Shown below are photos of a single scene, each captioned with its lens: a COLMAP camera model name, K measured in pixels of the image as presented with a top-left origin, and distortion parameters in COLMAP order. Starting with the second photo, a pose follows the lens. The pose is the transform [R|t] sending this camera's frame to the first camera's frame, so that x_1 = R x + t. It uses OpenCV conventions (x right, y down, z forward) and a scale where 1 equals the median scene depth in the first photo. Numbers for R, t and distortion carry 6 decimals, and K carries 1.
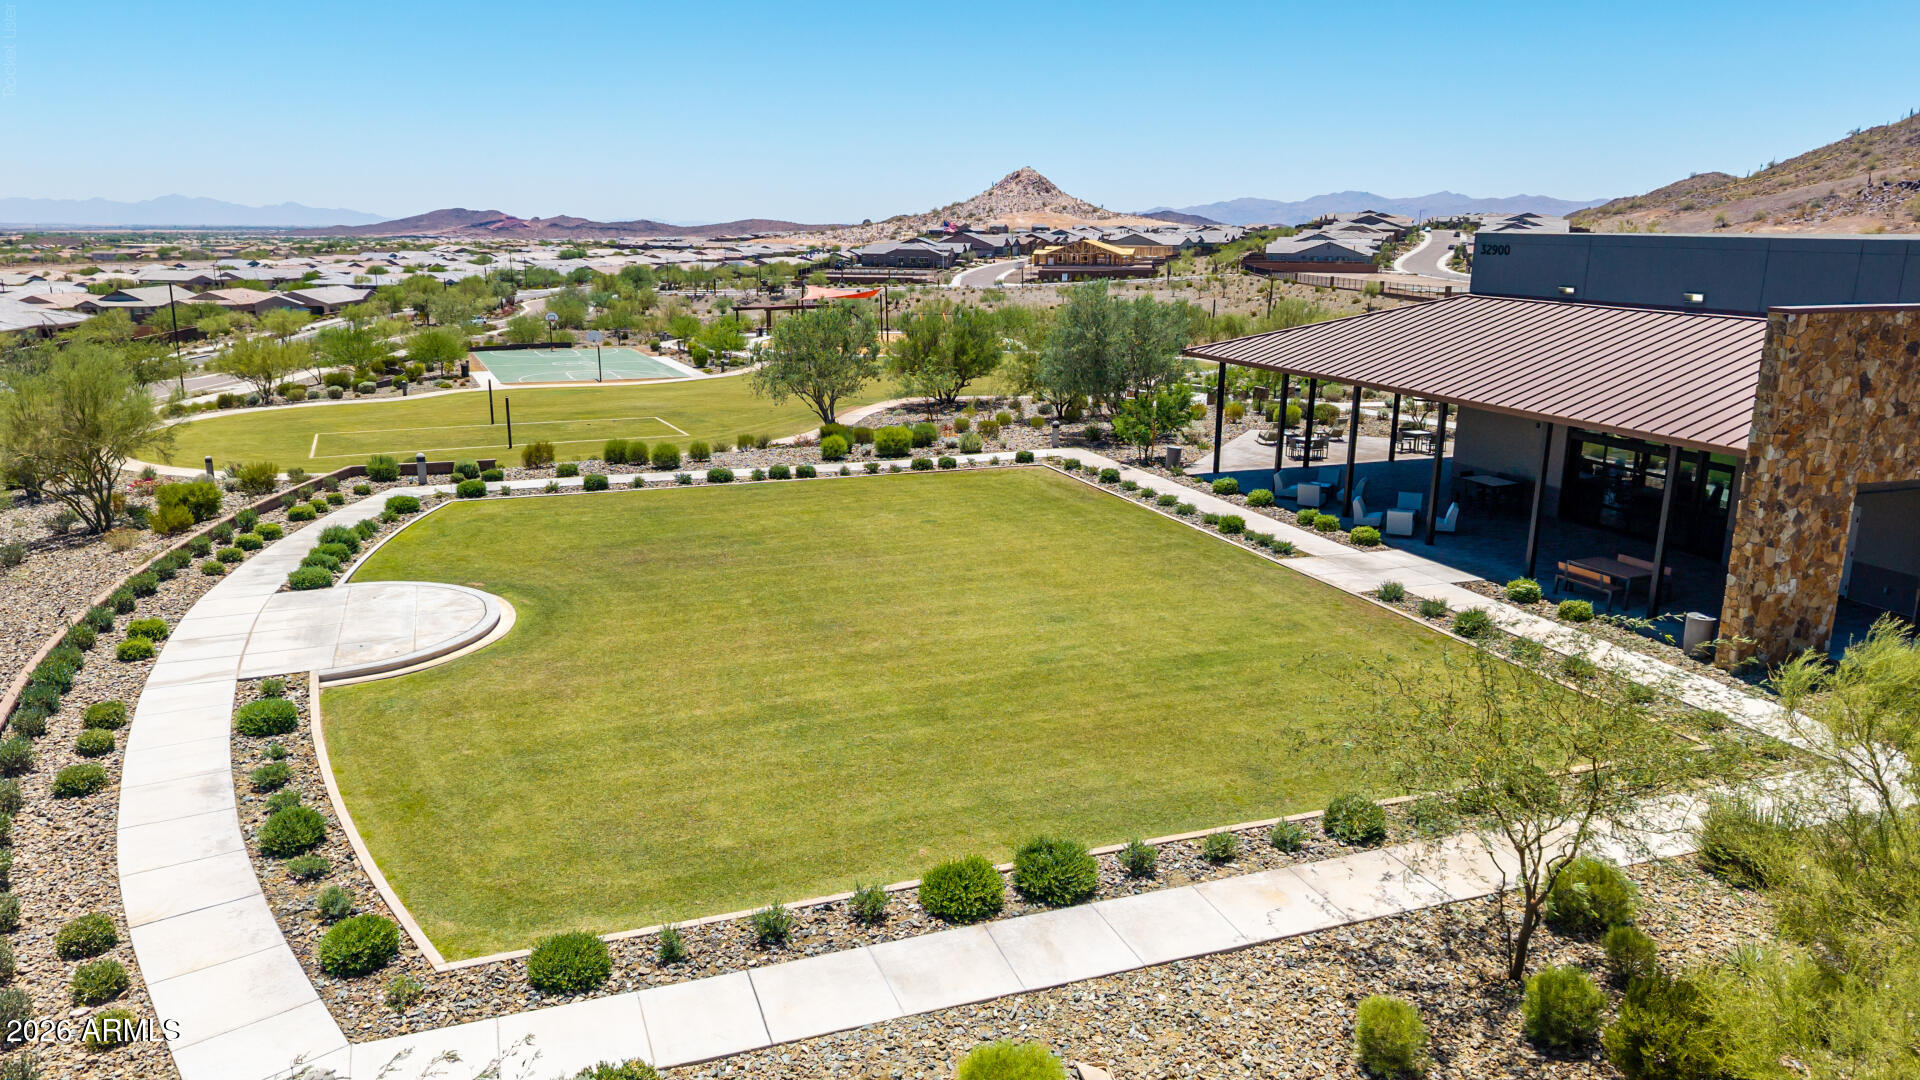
lens RADIAL K [[1284.7, 0, 960.0], [0, 1284.7, 540.0], [0, 0, 1]] dist [0.031720, -0.070238]
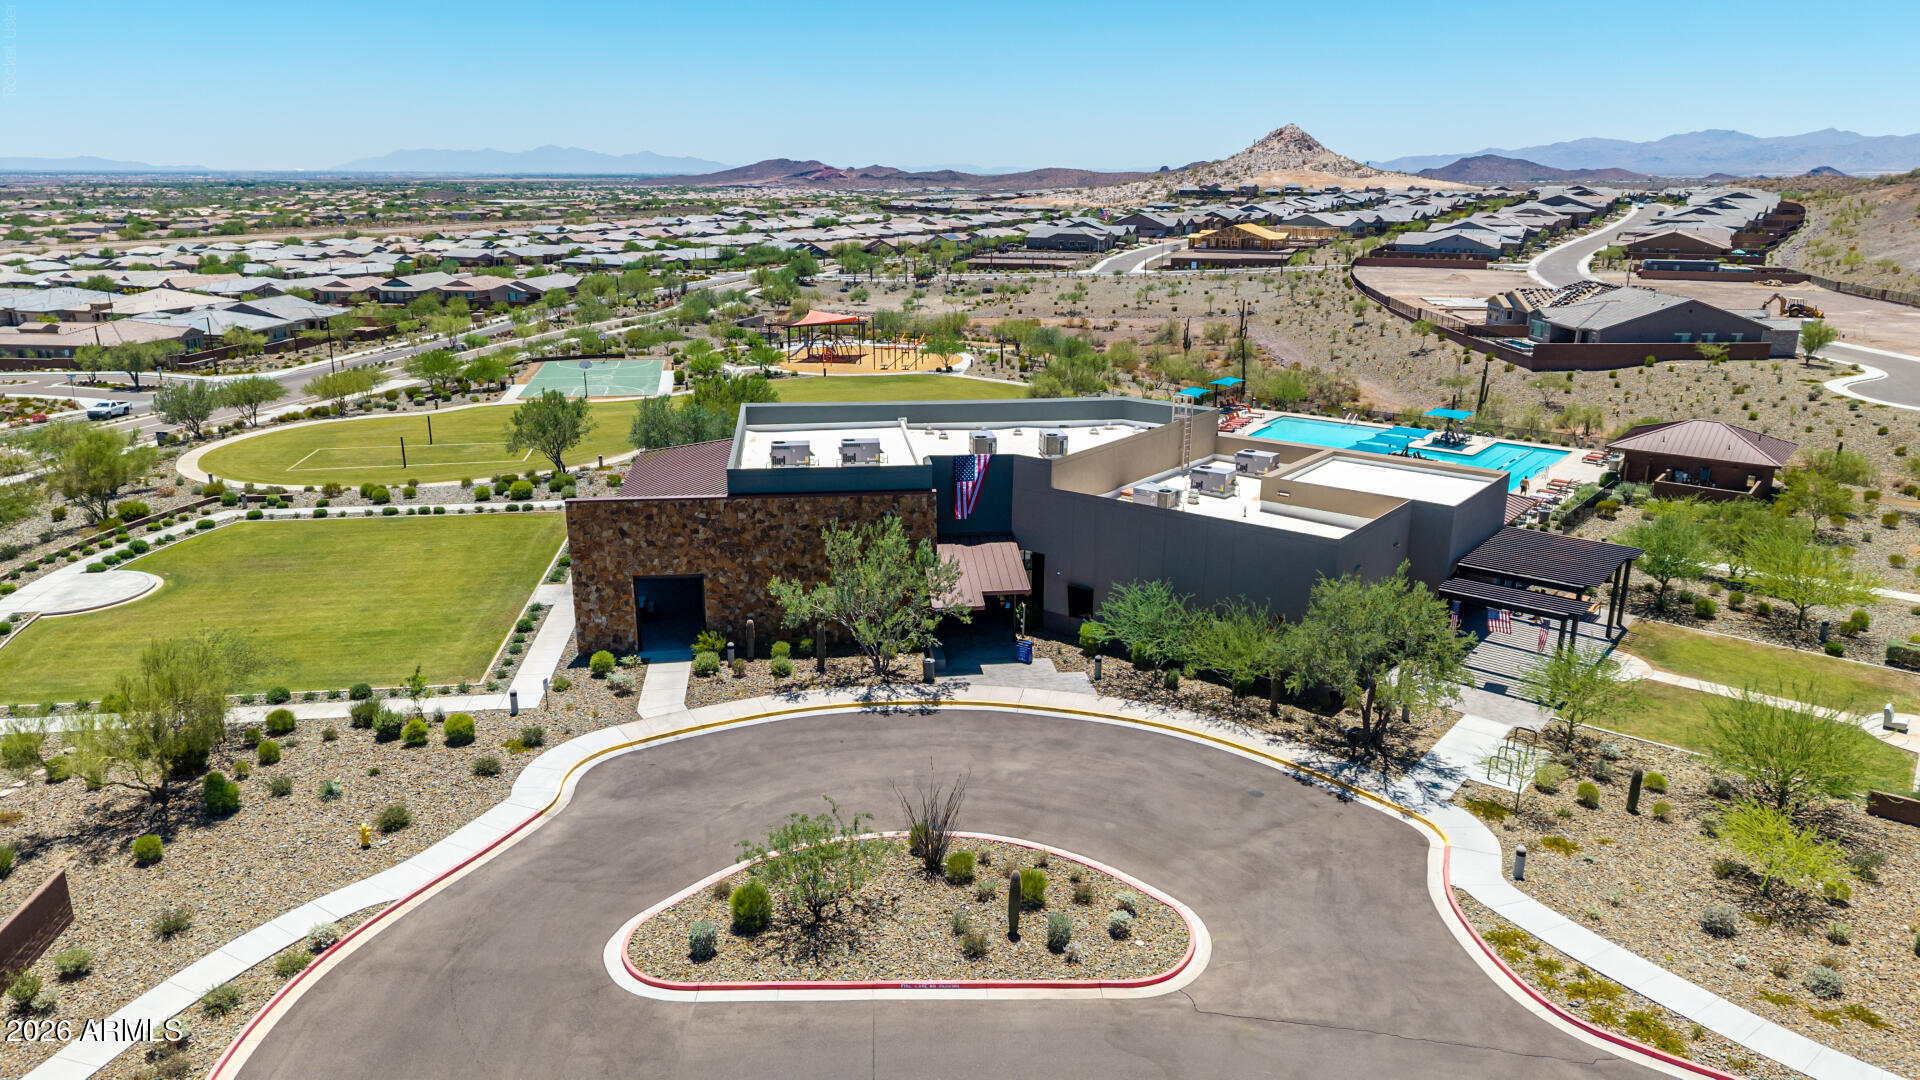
lens RADIAL K [[1259.6, 0, 960.0], [0, 1259.6, 540.0], [0, 0, 1]] dist [0.000228, -0.004933]
pose [[0.971933, 0.062382, -0.226836, 0.144986], [-0.051468, 0.997229, 0.053719, -0.020968], [0.229559, -0.040537, 0.972450, -0.081673]]
